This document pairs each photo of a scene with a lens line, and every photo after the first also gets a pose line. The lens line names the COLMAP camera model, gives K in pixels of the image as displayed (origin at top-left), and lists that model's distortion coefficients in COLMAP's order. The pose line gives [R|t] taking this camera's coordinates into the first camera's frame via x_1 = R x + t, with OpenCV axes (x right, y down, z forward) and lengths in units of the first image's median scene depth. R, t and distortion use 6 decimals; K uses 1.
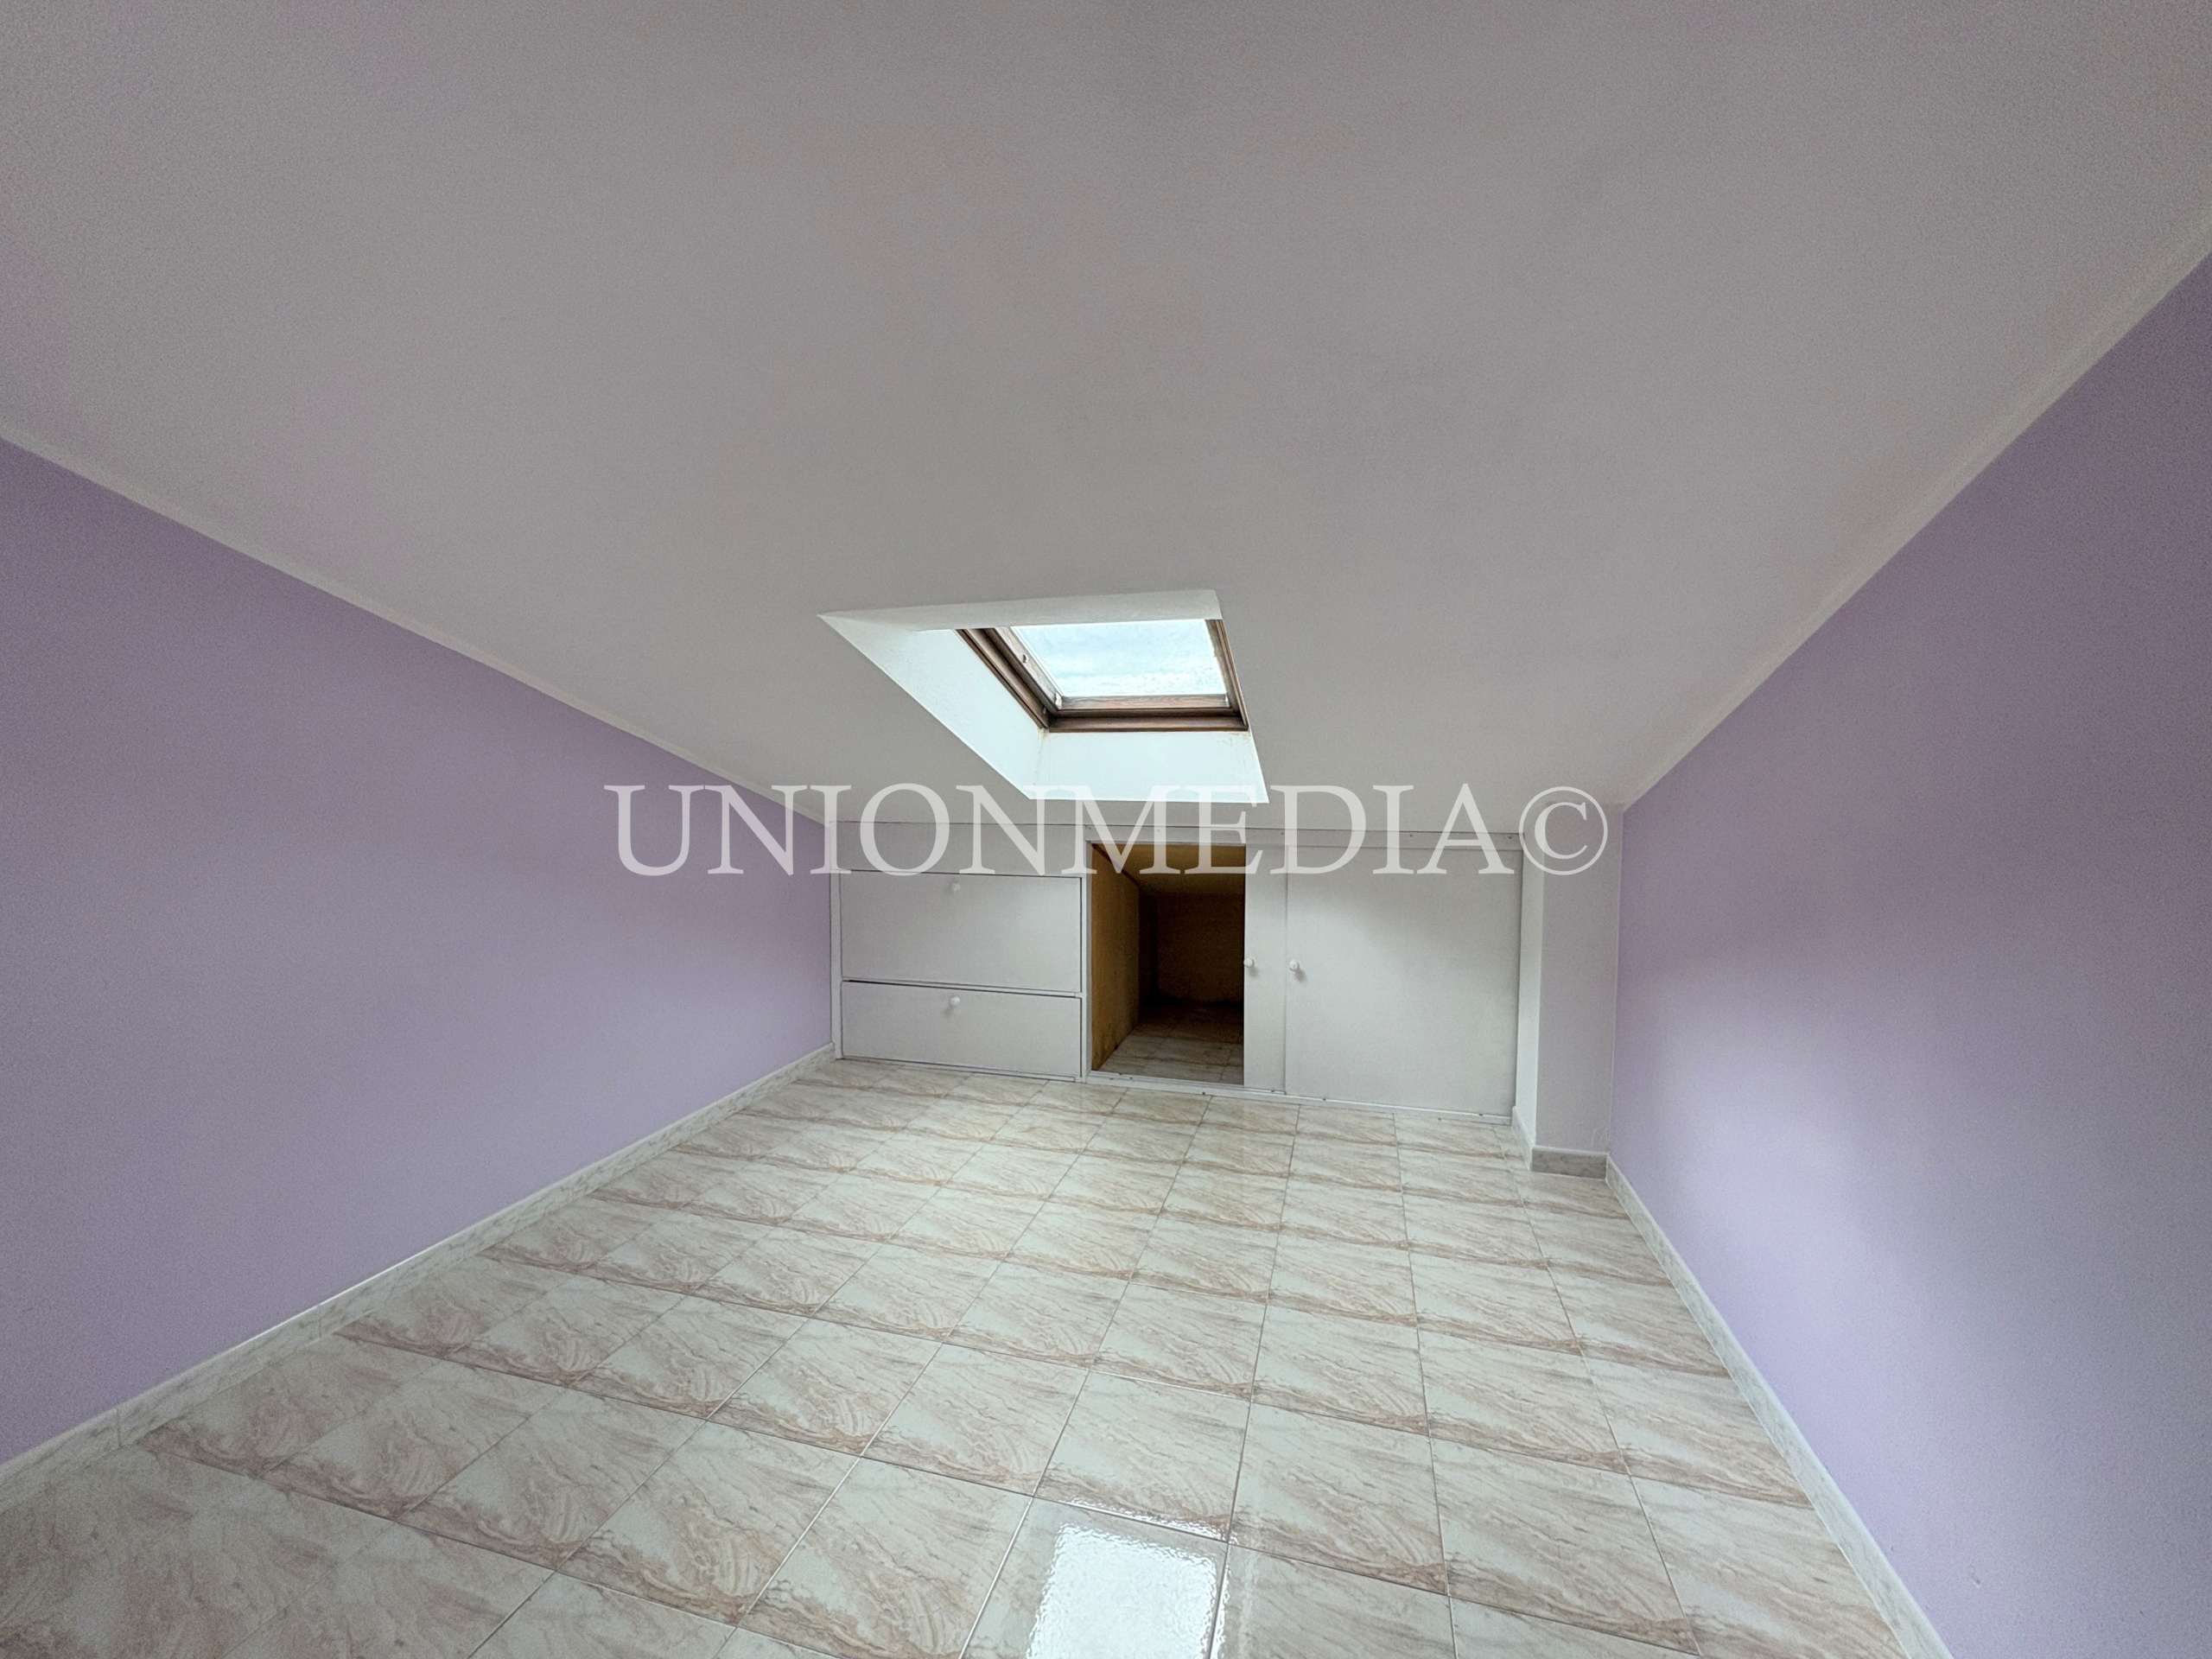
lens RADIAL K [[887.0, 0, 1113.1], [0, 887.0, 827.9], [0, 0, 1]] dist [0.000101, 0.000066]
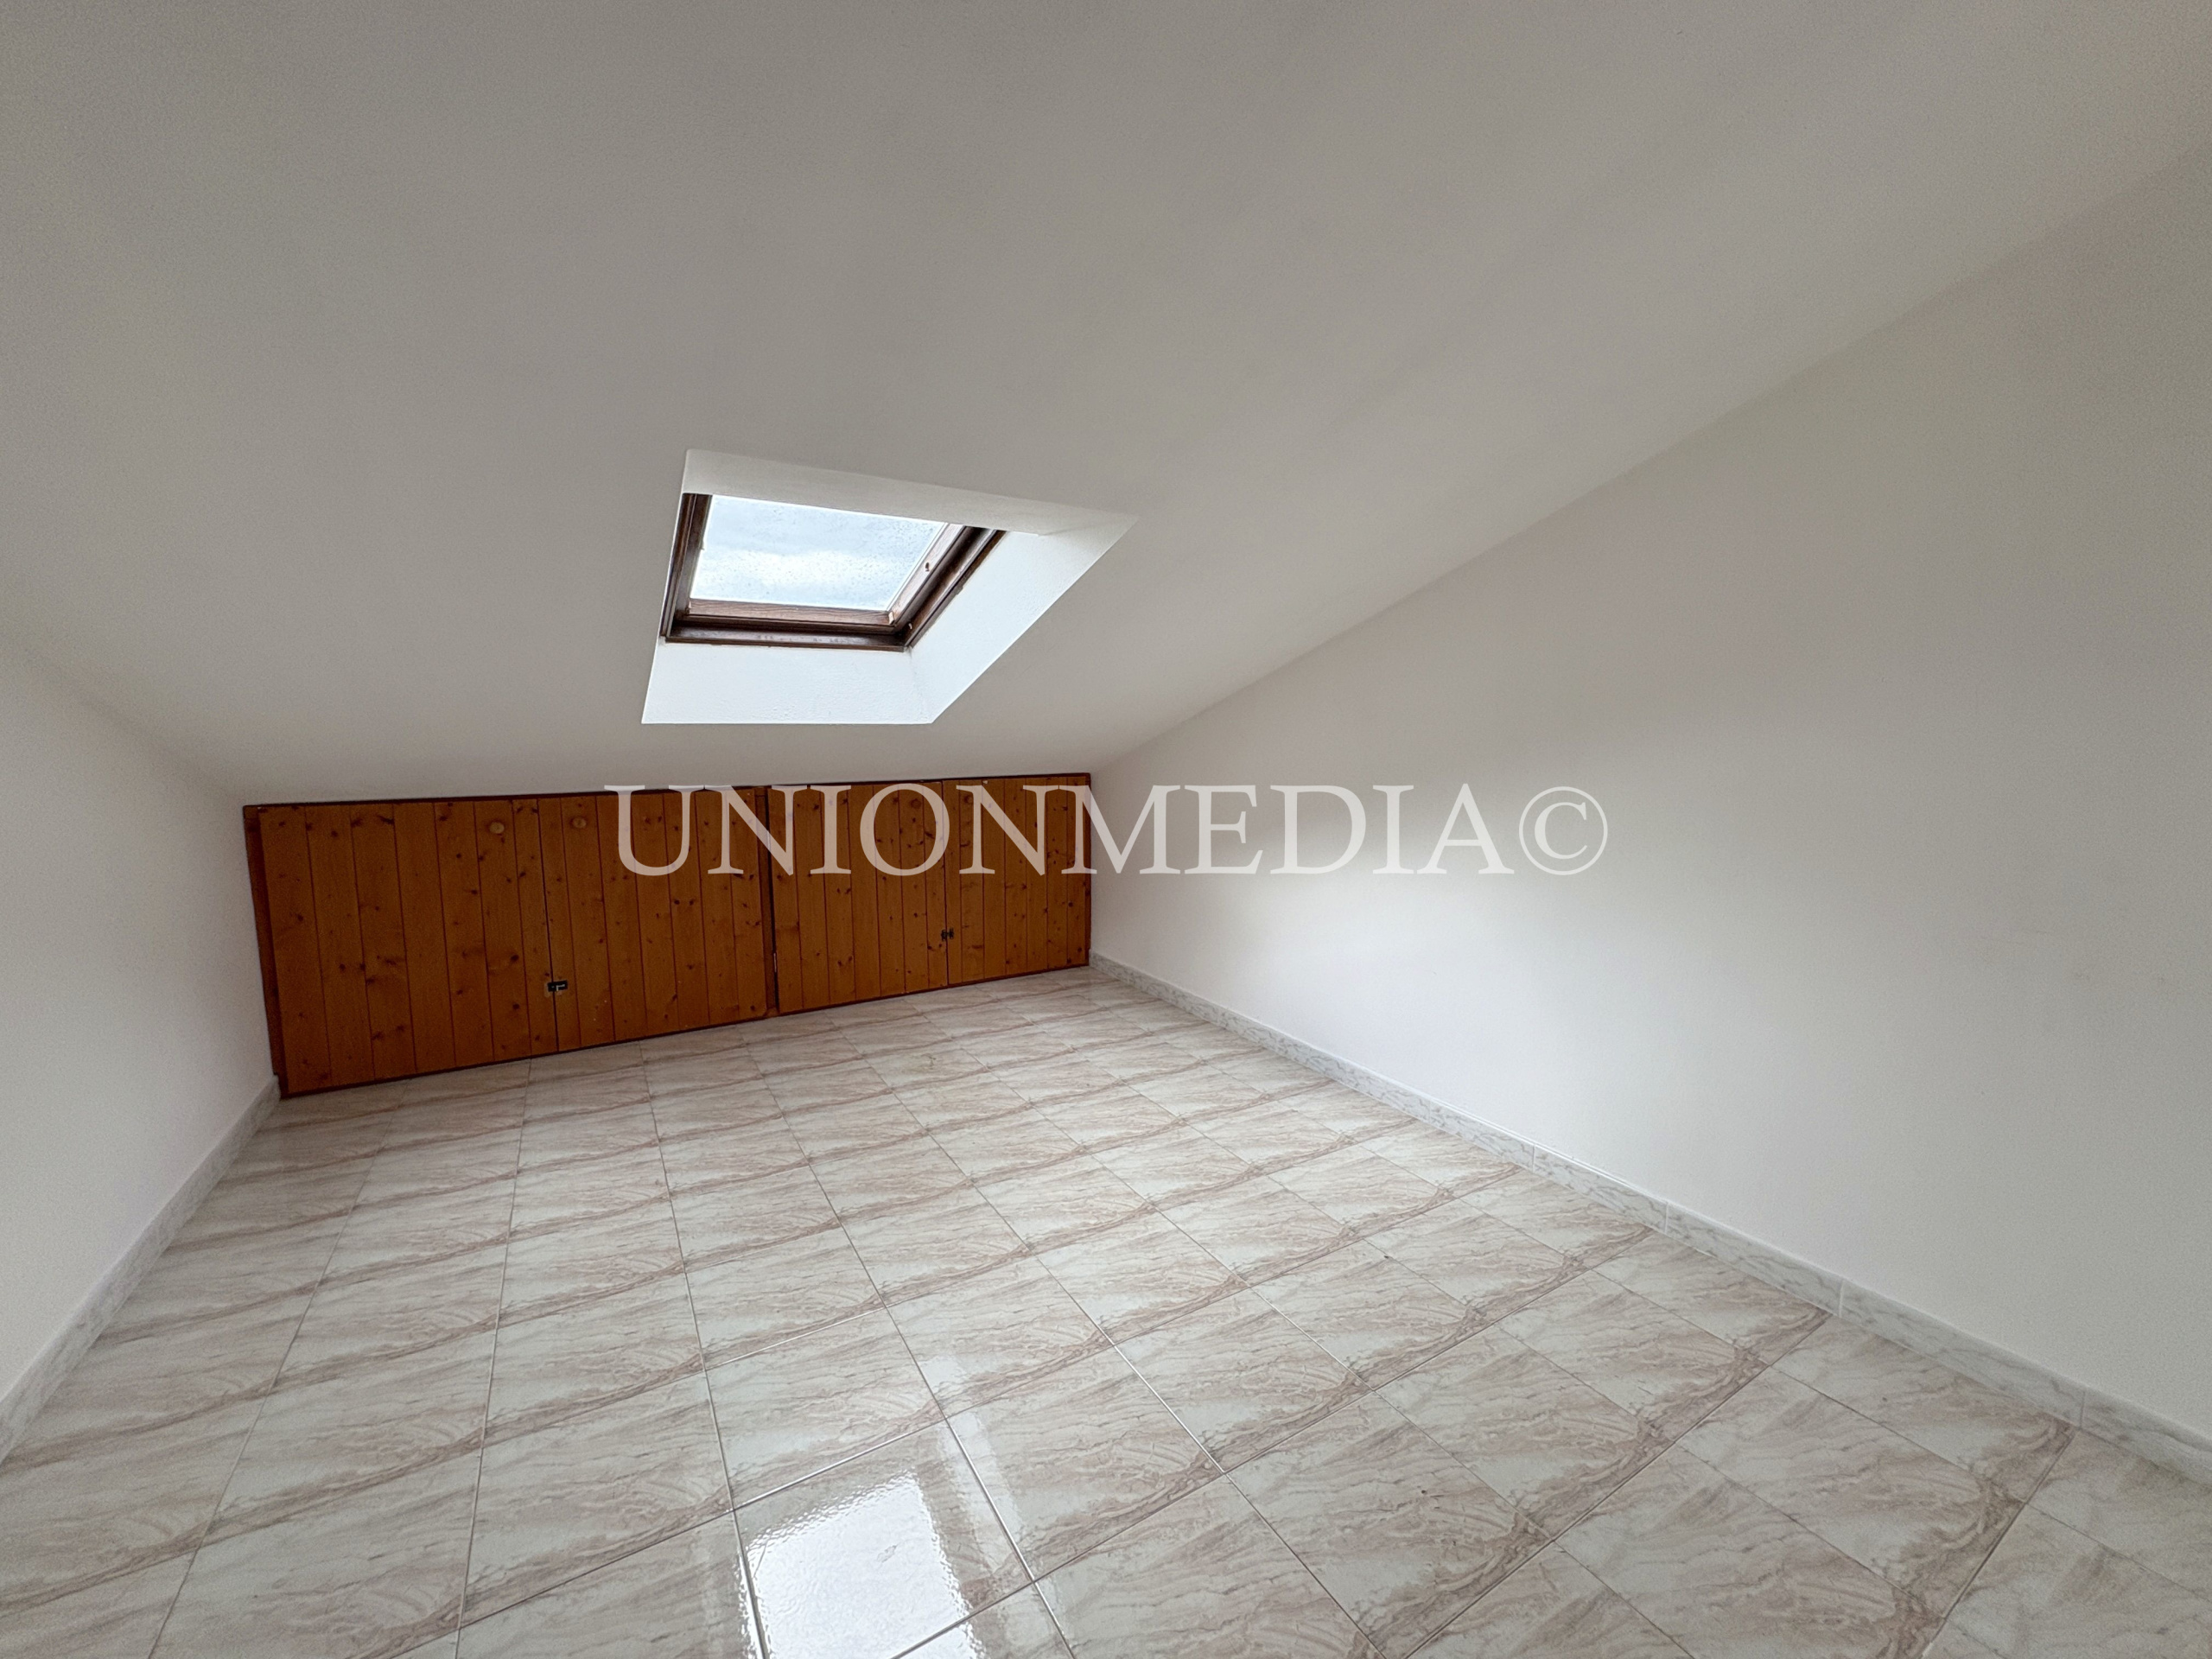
lens RADIAL K [[887.0, 0, 1124.9], [0, 887.0, 825.9], [0, 0, 1]] dist [0.000101, 0.000066]
pose [[0.675921, -0.095232, 0.730795, -0.310892], [0.038772, 0.994838, 0.093780, 0.000926], [-0.735954, -0.035053, 0.676124, 0.099178]]
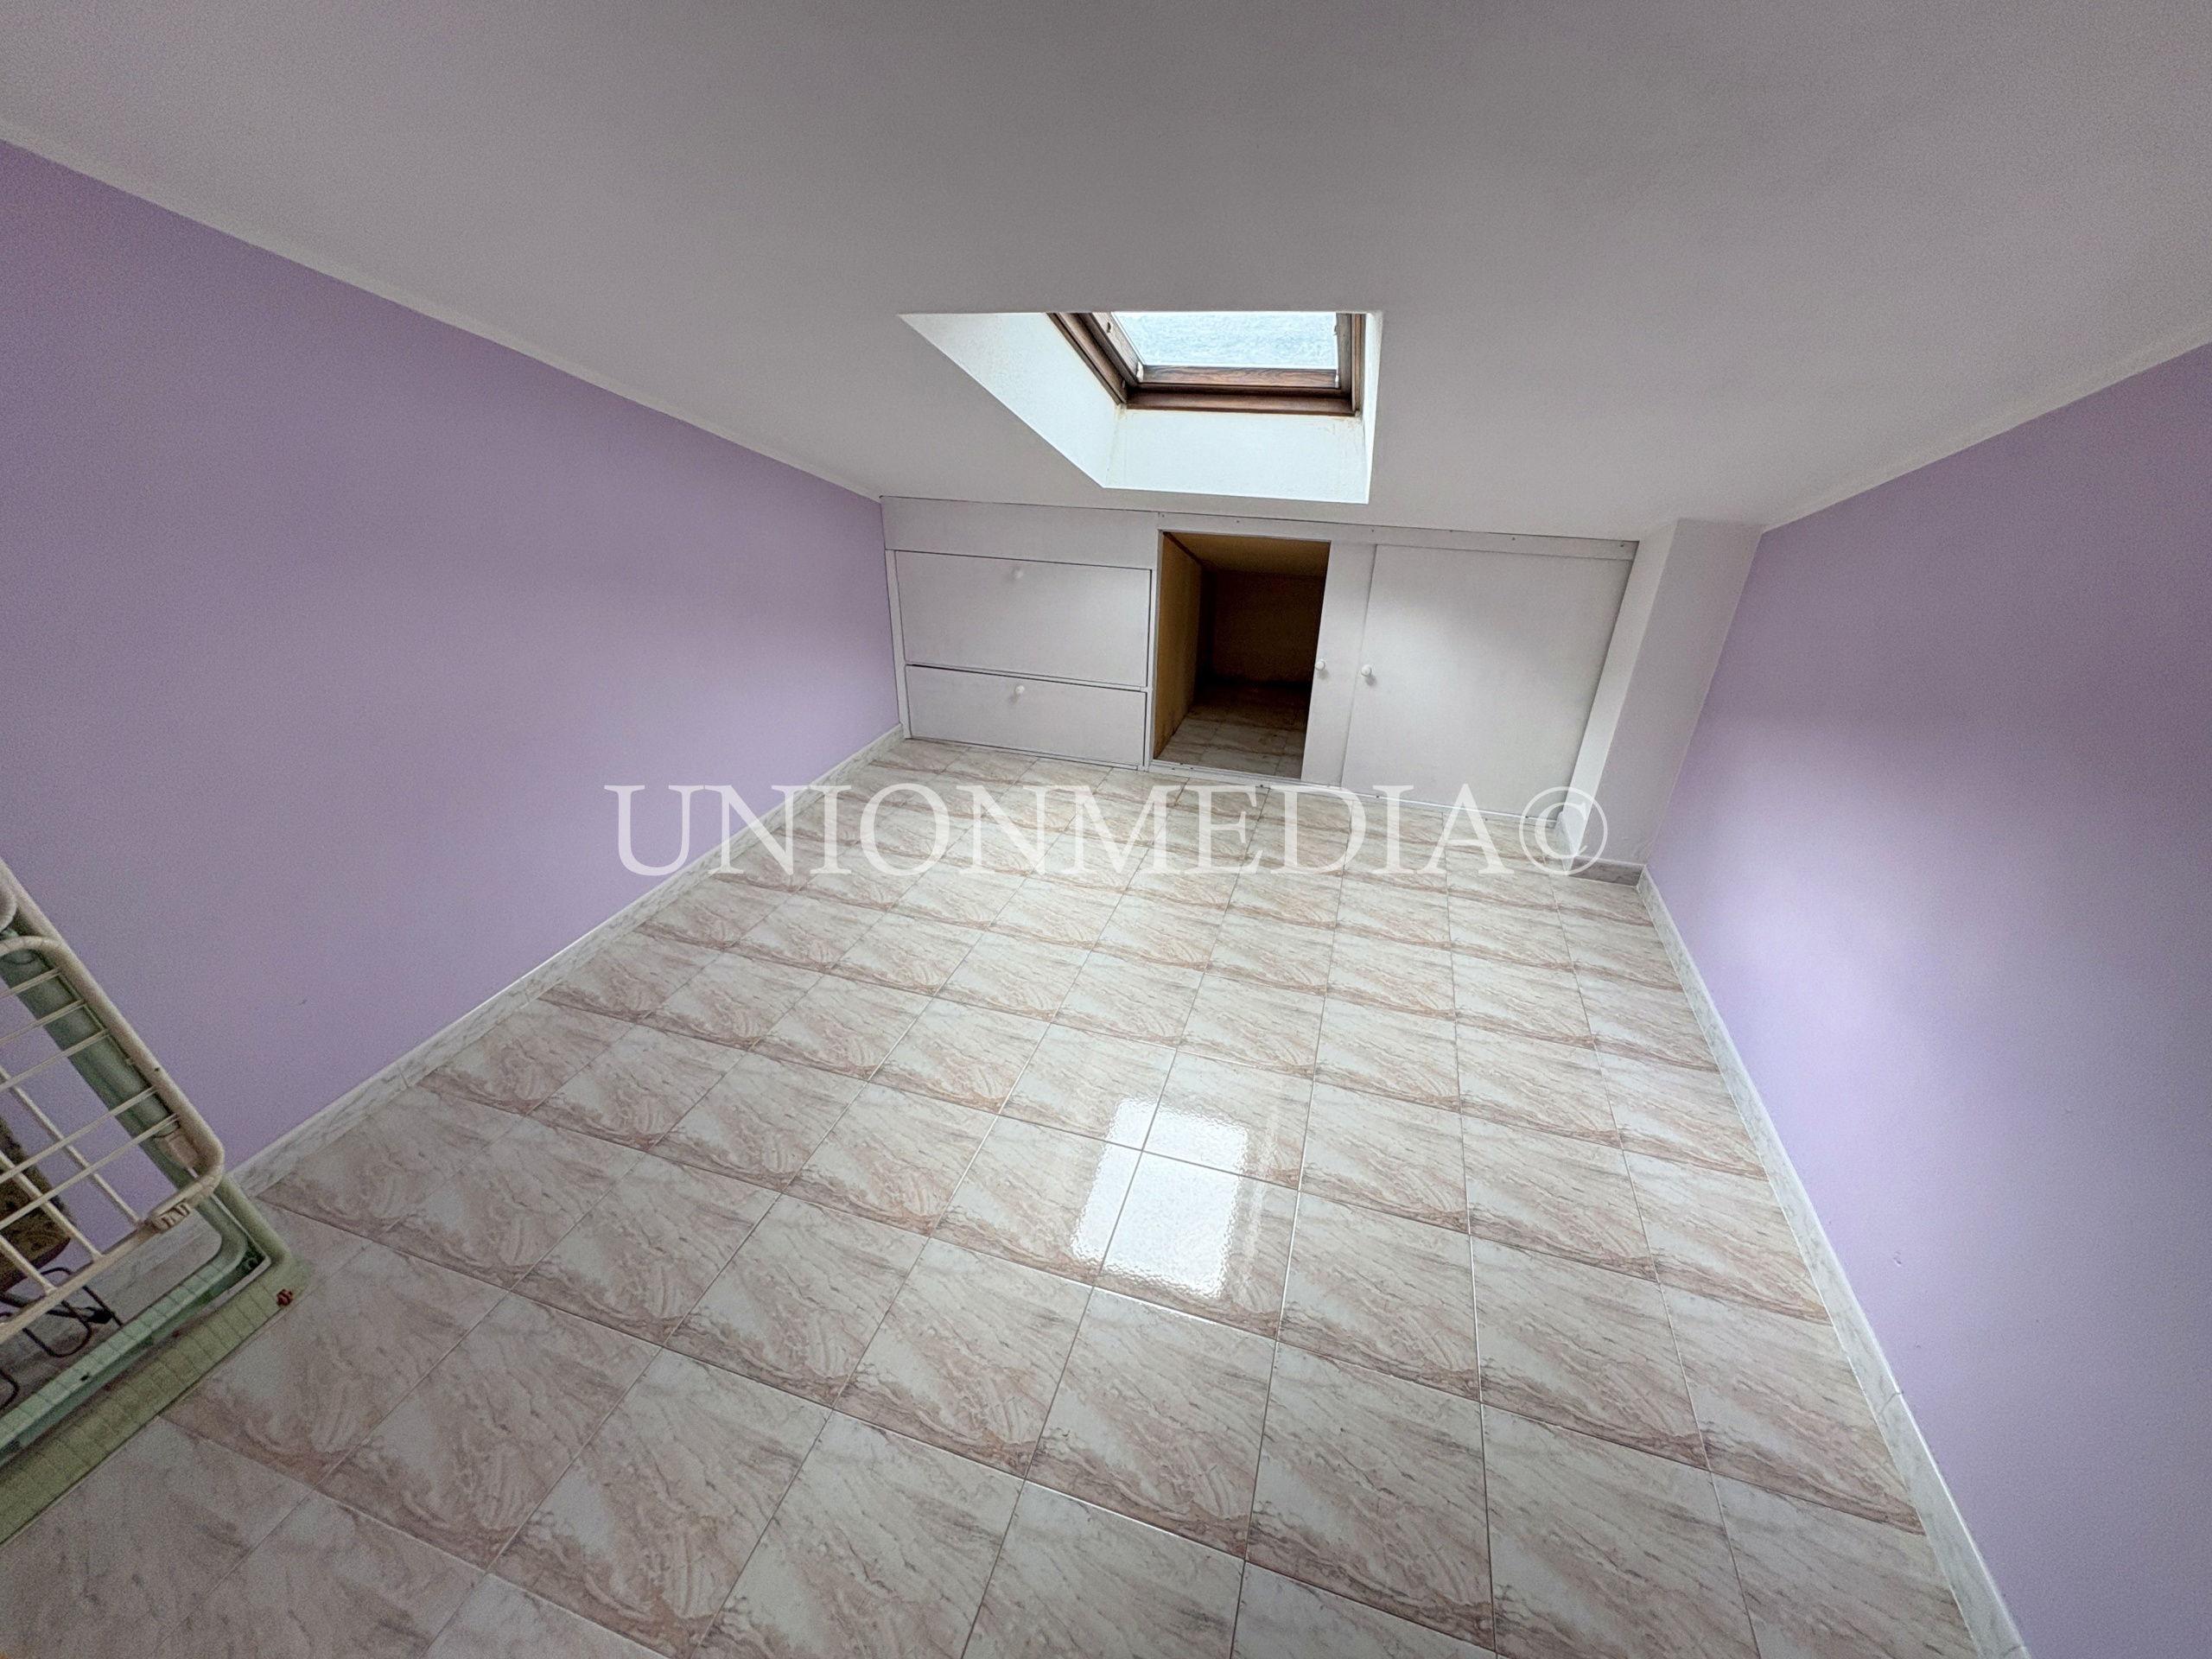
lens RADIAL K [[887.0, 0, 1115.6], [0, 887.0, 836.6], [0, 0, 1]] dist [0.000101, 0.000066]
pose [[0.999429, 0.028342, -0.018378, -0.085881], [-0.018436, 0.913559, 0.406288, -0.119714], [0.028305, -0.405717, 0.913560, 0.023540]]
